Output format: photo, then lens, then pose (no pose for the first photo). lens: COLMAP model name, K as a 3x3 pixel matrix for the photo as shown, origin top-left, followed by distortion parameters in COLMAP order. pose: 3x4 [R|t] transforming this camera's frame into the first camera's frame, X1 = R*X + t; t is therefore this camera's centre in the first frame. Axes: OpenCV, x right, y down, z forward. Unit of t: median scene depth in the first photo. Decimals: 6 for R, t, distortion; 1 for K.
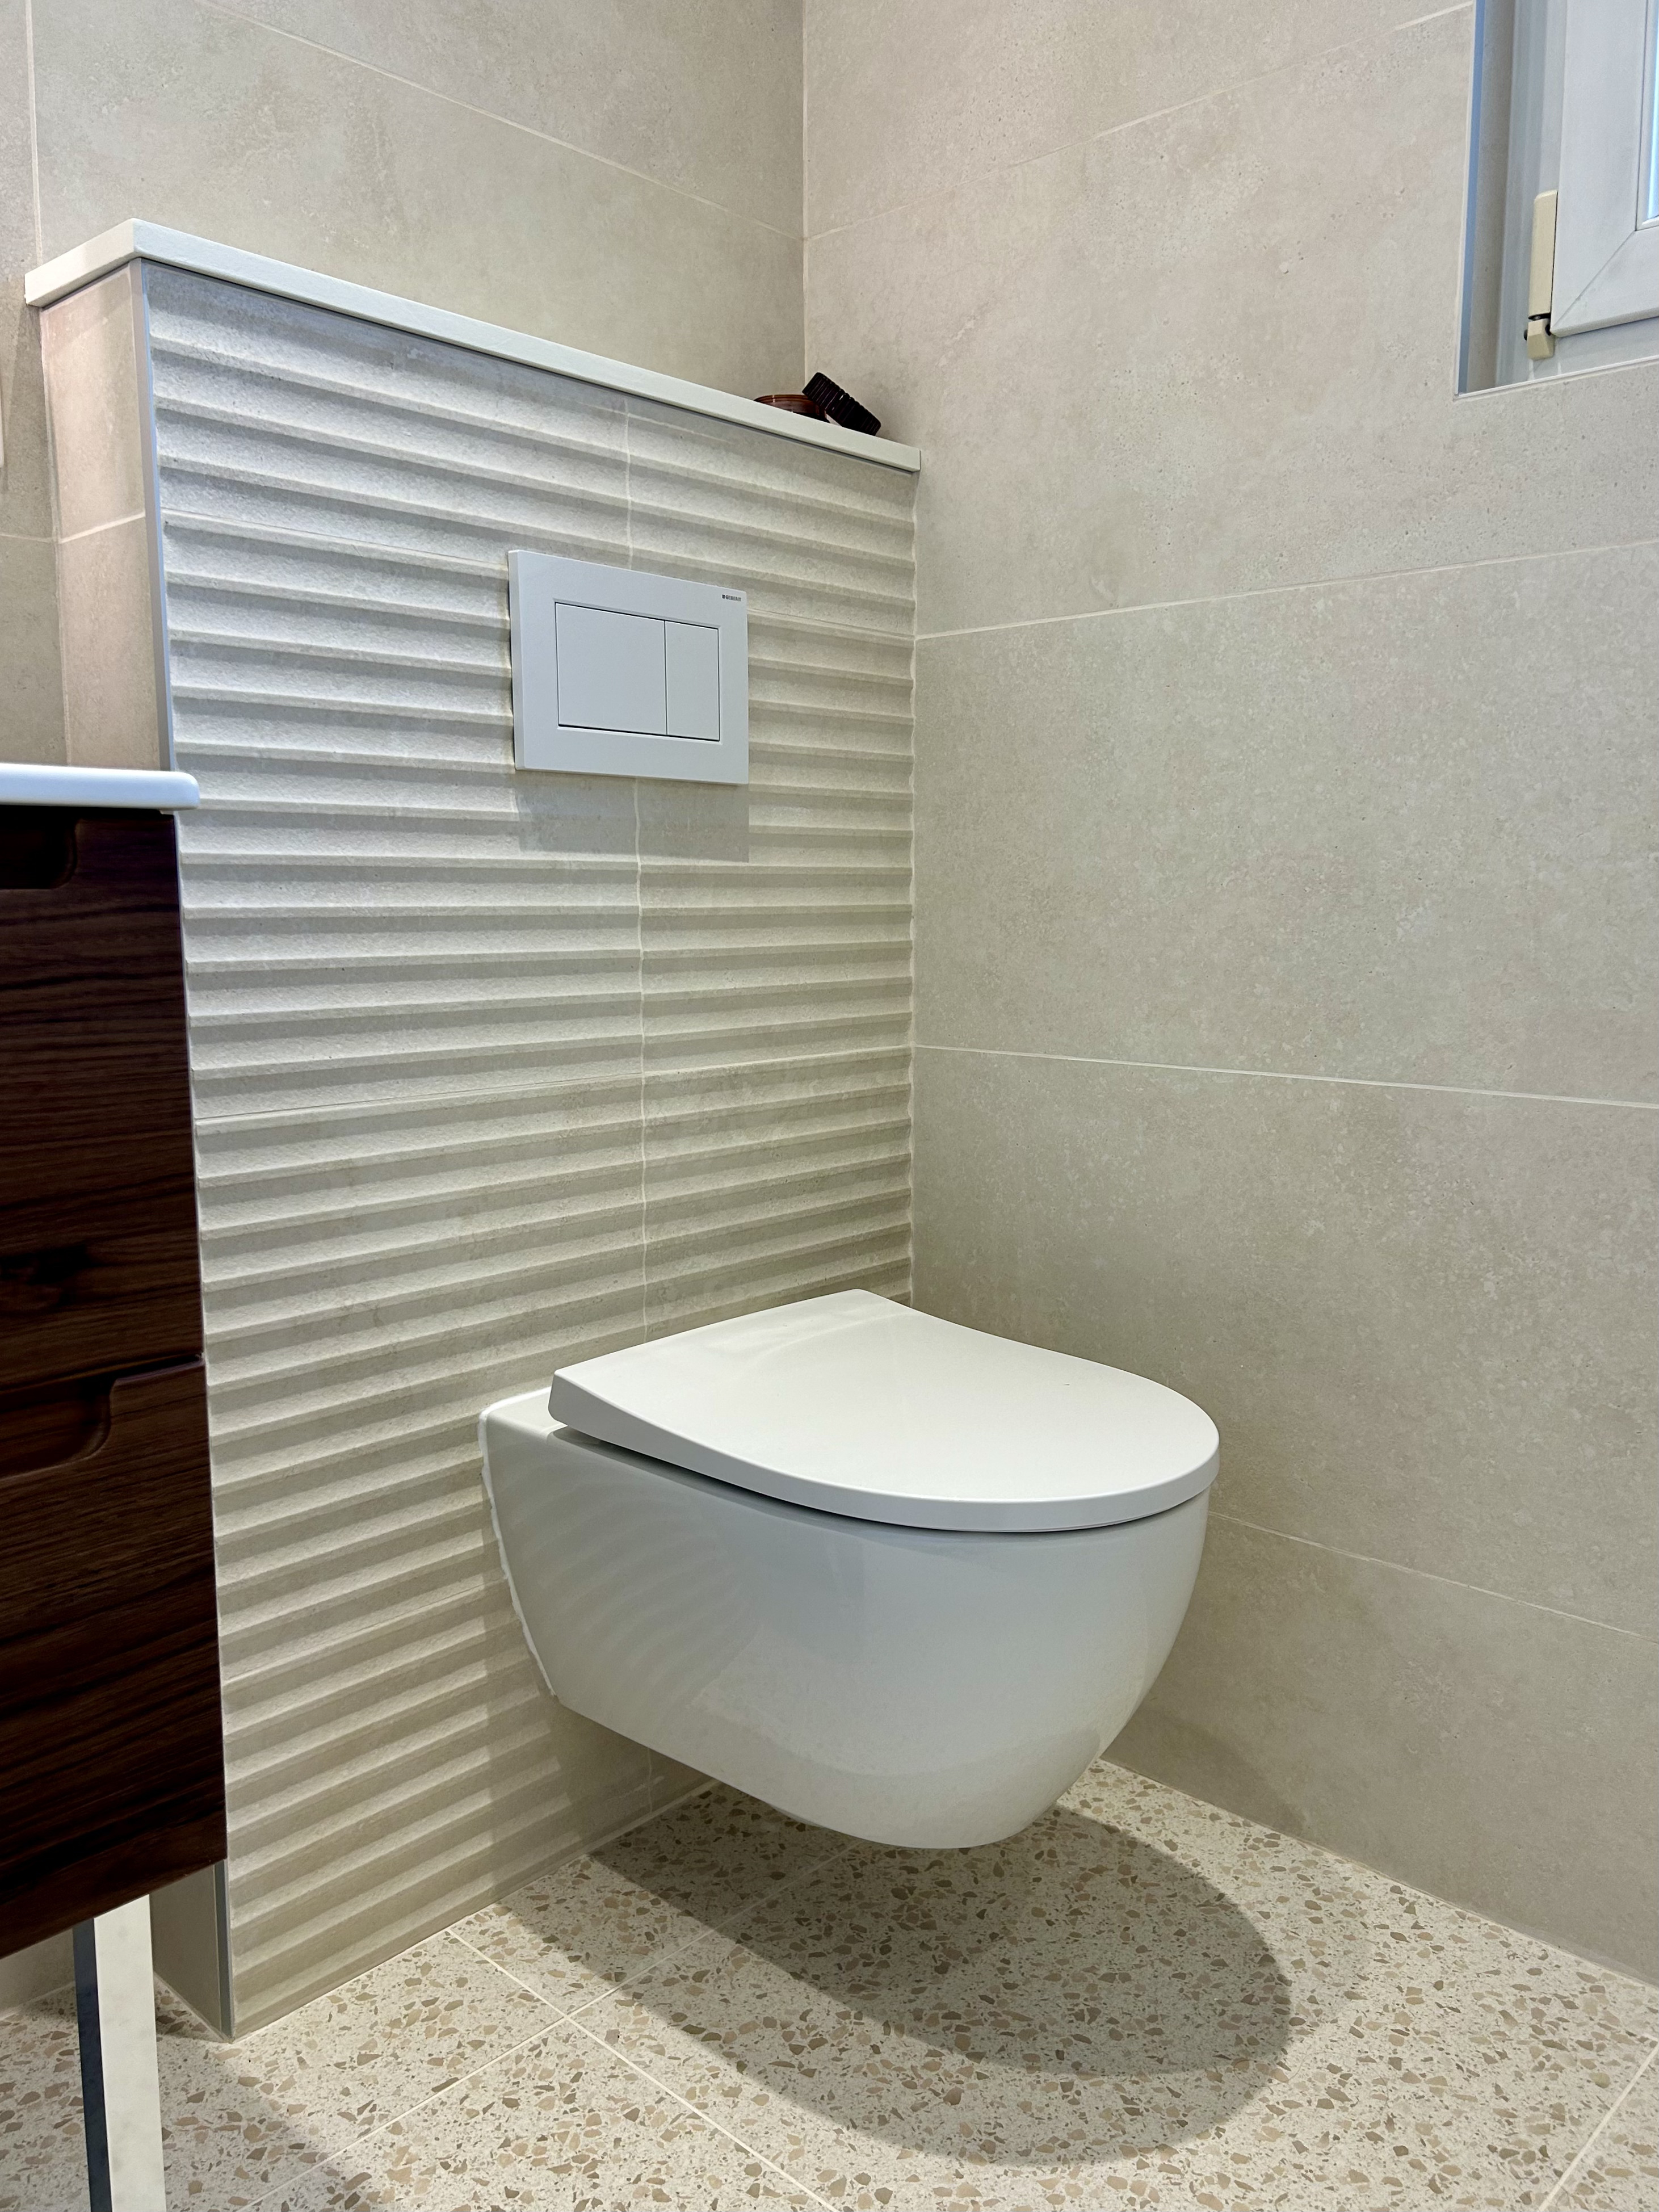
lens RADIAL K [[1718.8, 0, 841.0], [0, 1718.8, 1099.9], [0, 0, 1]] dist [0.060108, -0.070162]
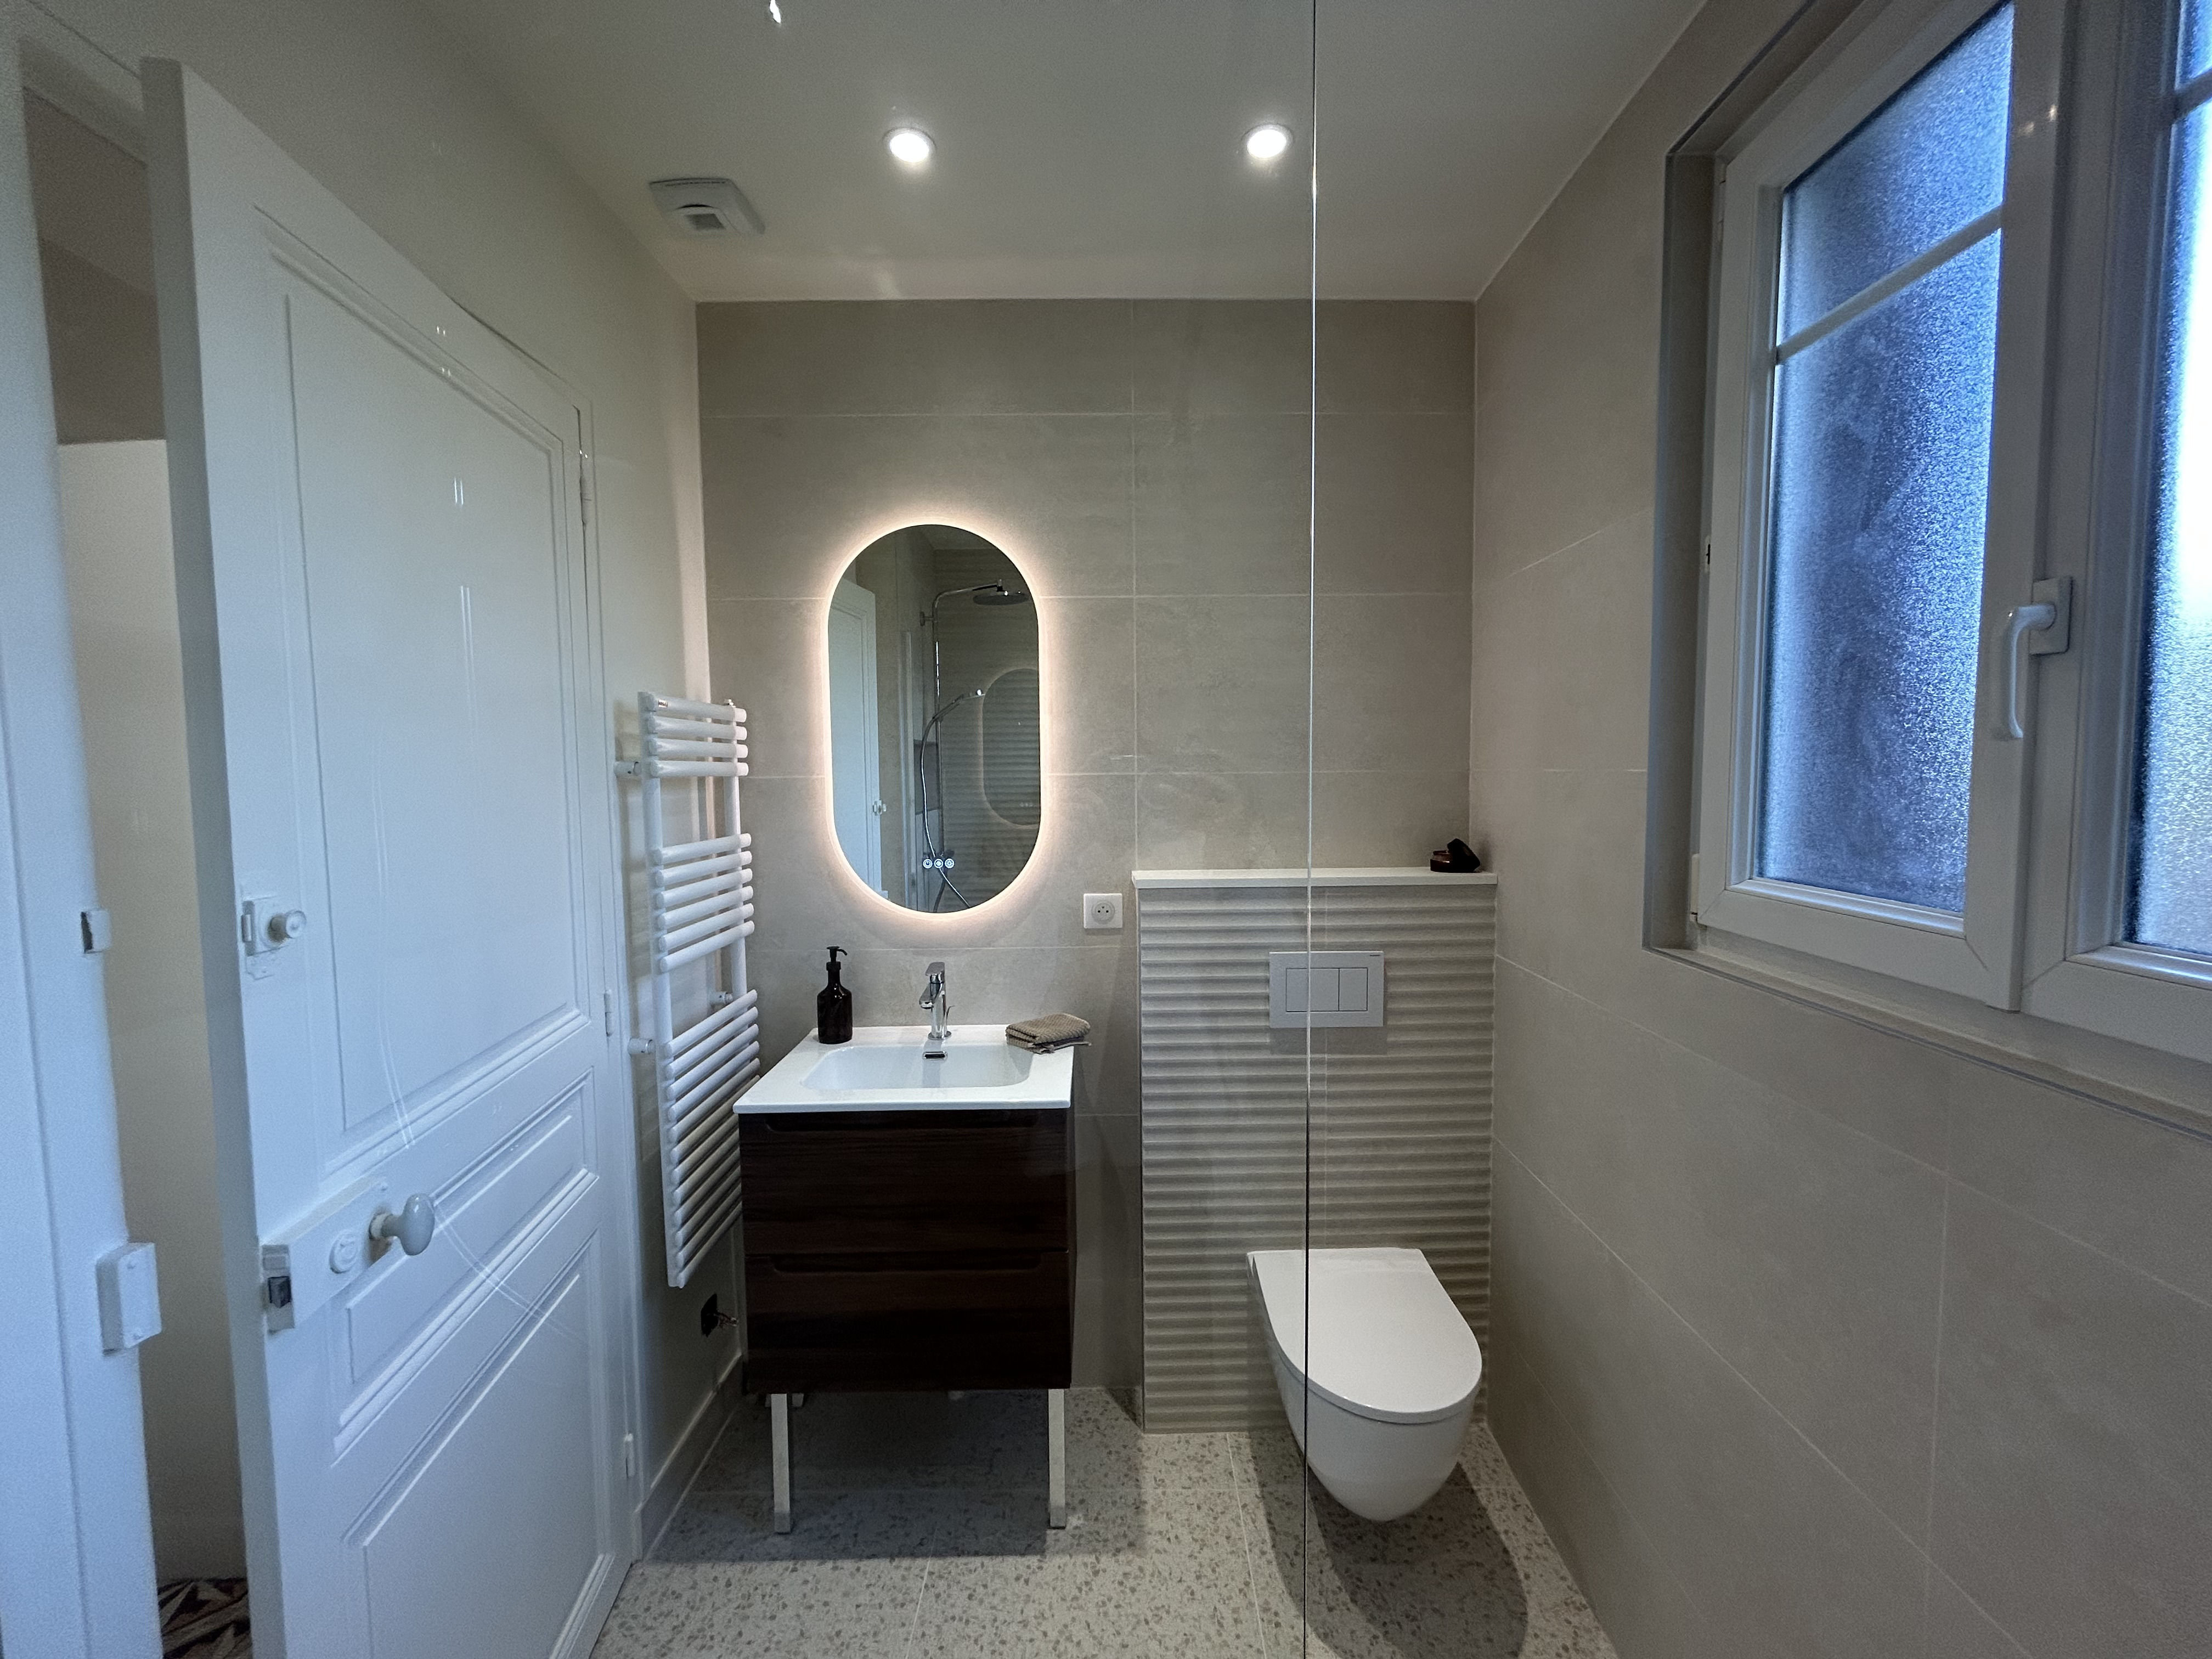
lens RADIAL K [[888.2, 0, 1109.5], [0, 888.2, 825.6], [0, 0, 1]] dist [-0.000363, 0.000755]
pose [[0.682722, 0.041059, -0.729524, 0.672482], [-0.080850, 0.996534, -0.019577, -0.470288], [0.726192, 0.072348, 0.683675, -0.190033]]
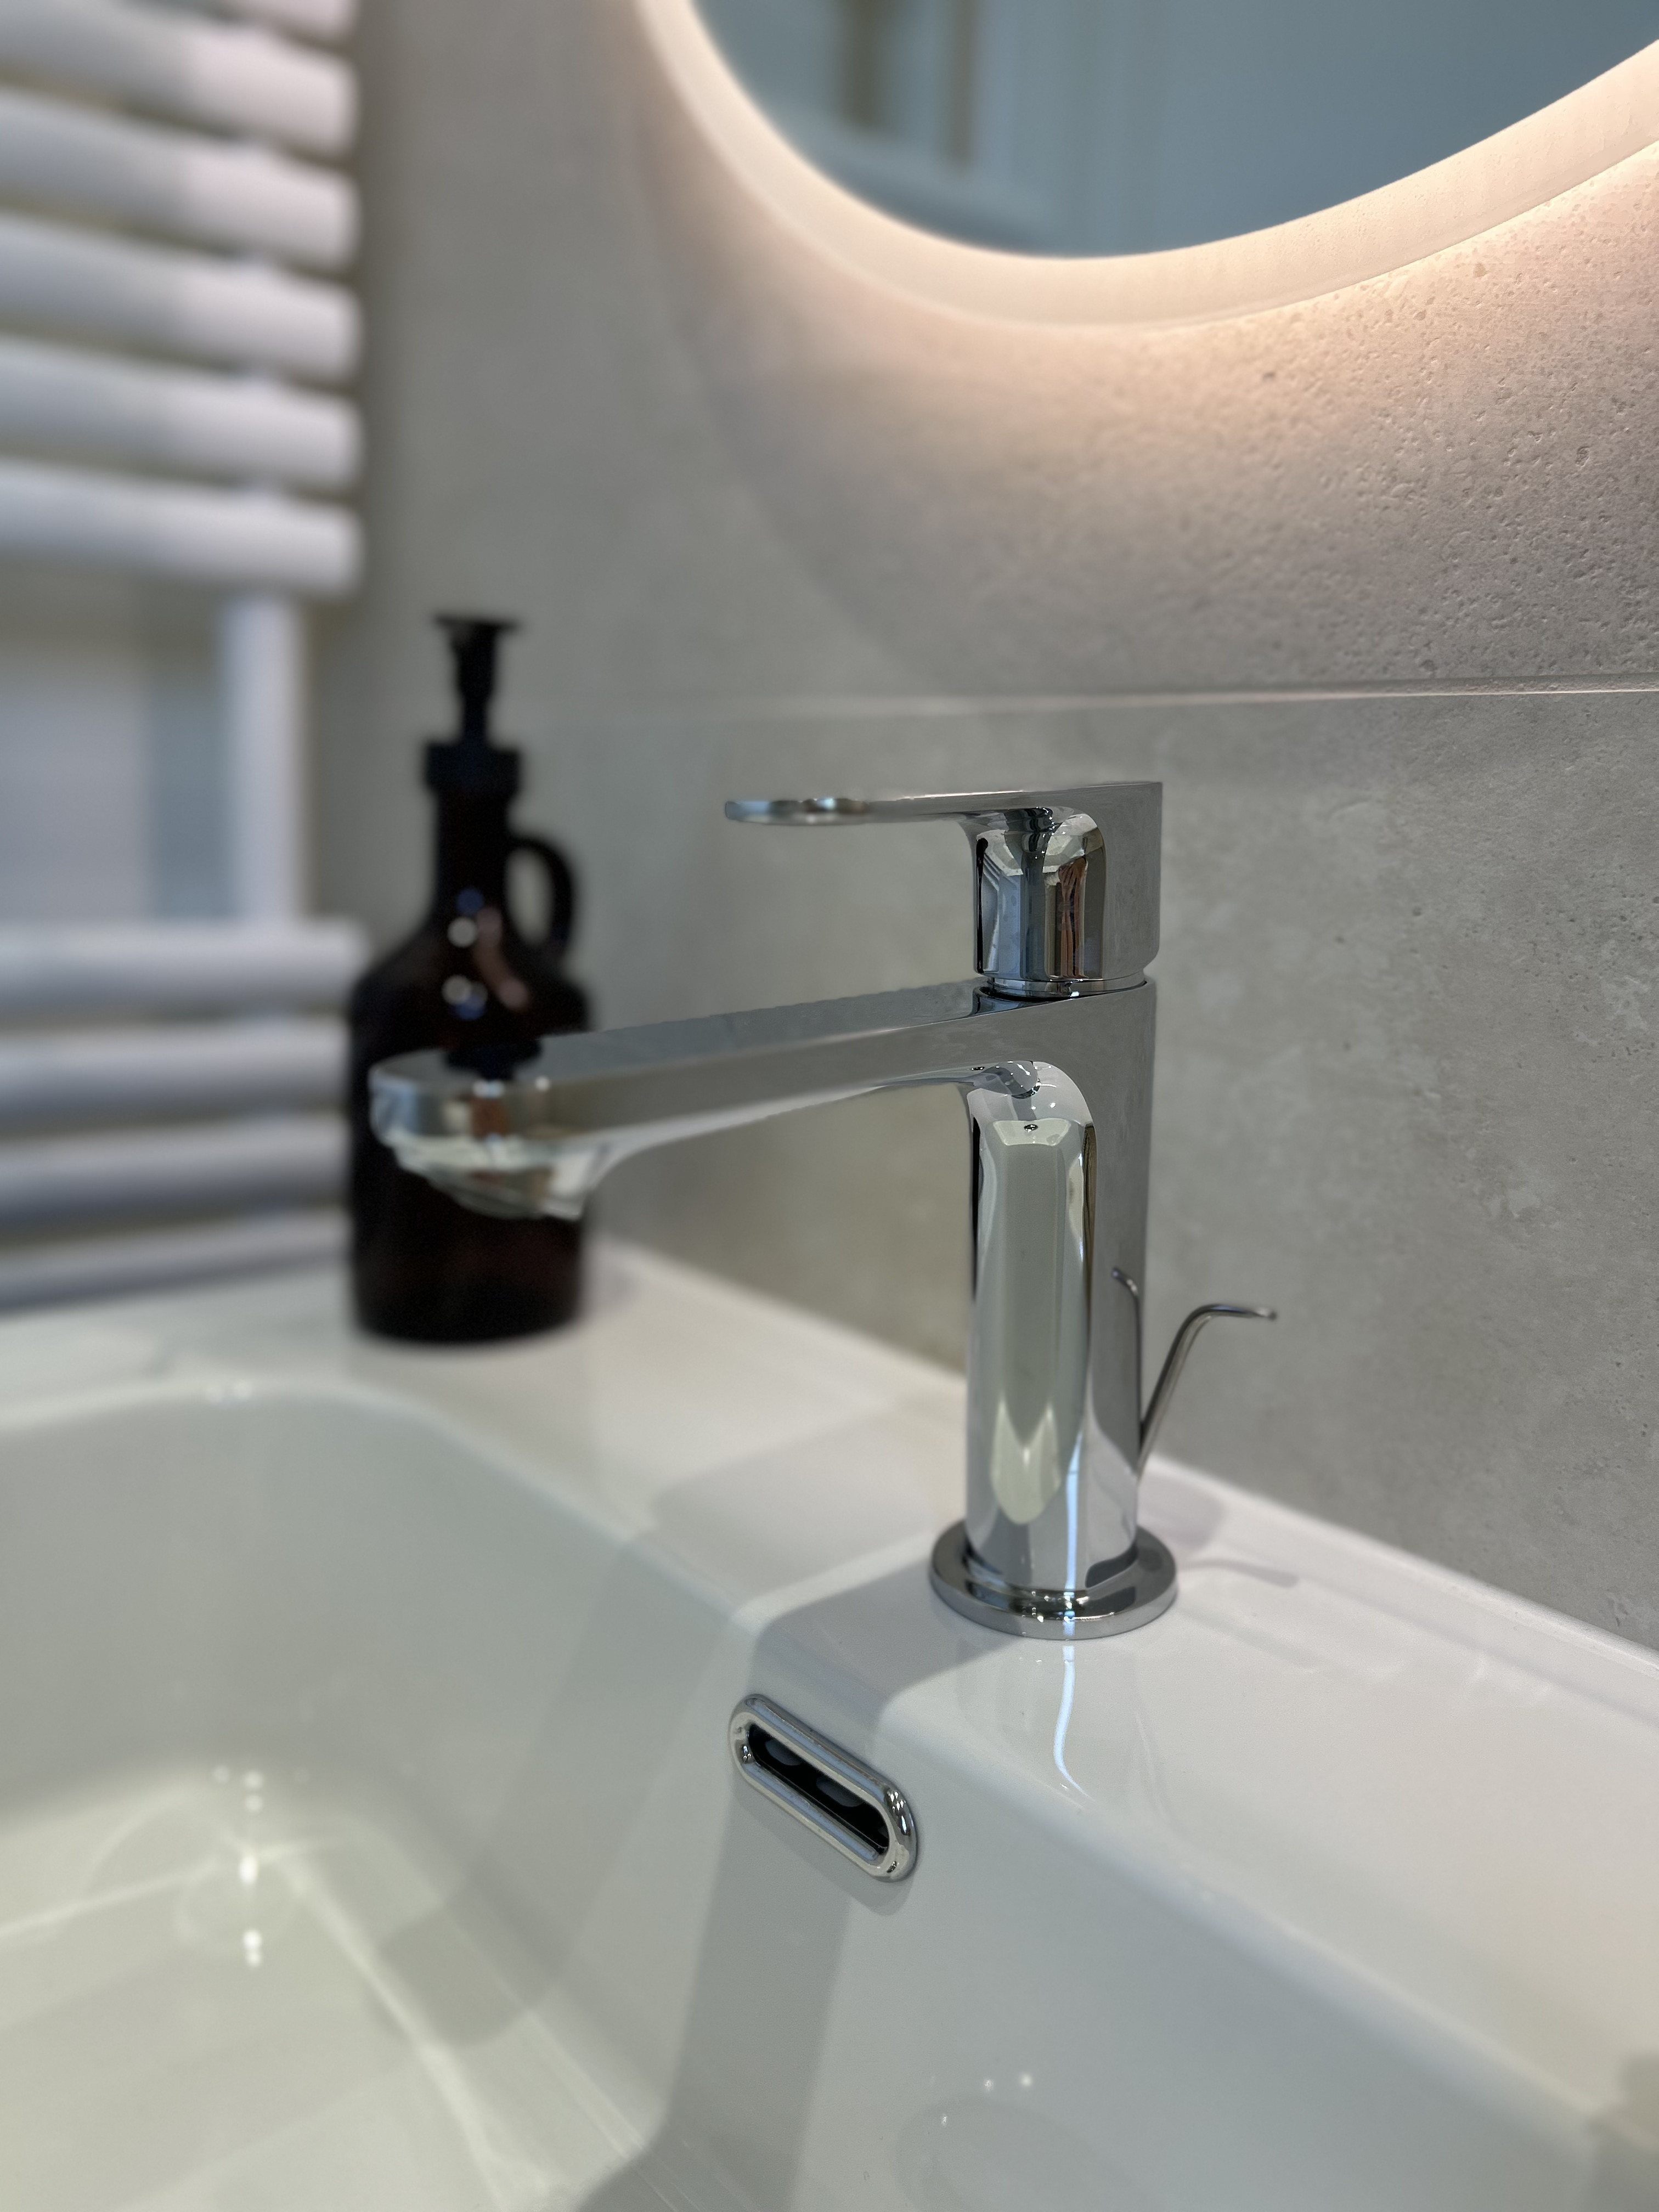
lens RADIAL K [[1689.7, 0, 857.1], [0, 1689.7, 1108.3], [0, 0, 1]] dist [0.023083, -0.005887]
pose [[-0.111319, 0.175454, -0.978174, -0.354621], [-0.166440, 0.967097, 0.192408, -0.240029], [0.979748, 0.184226, -0.078454, 0.634764]]
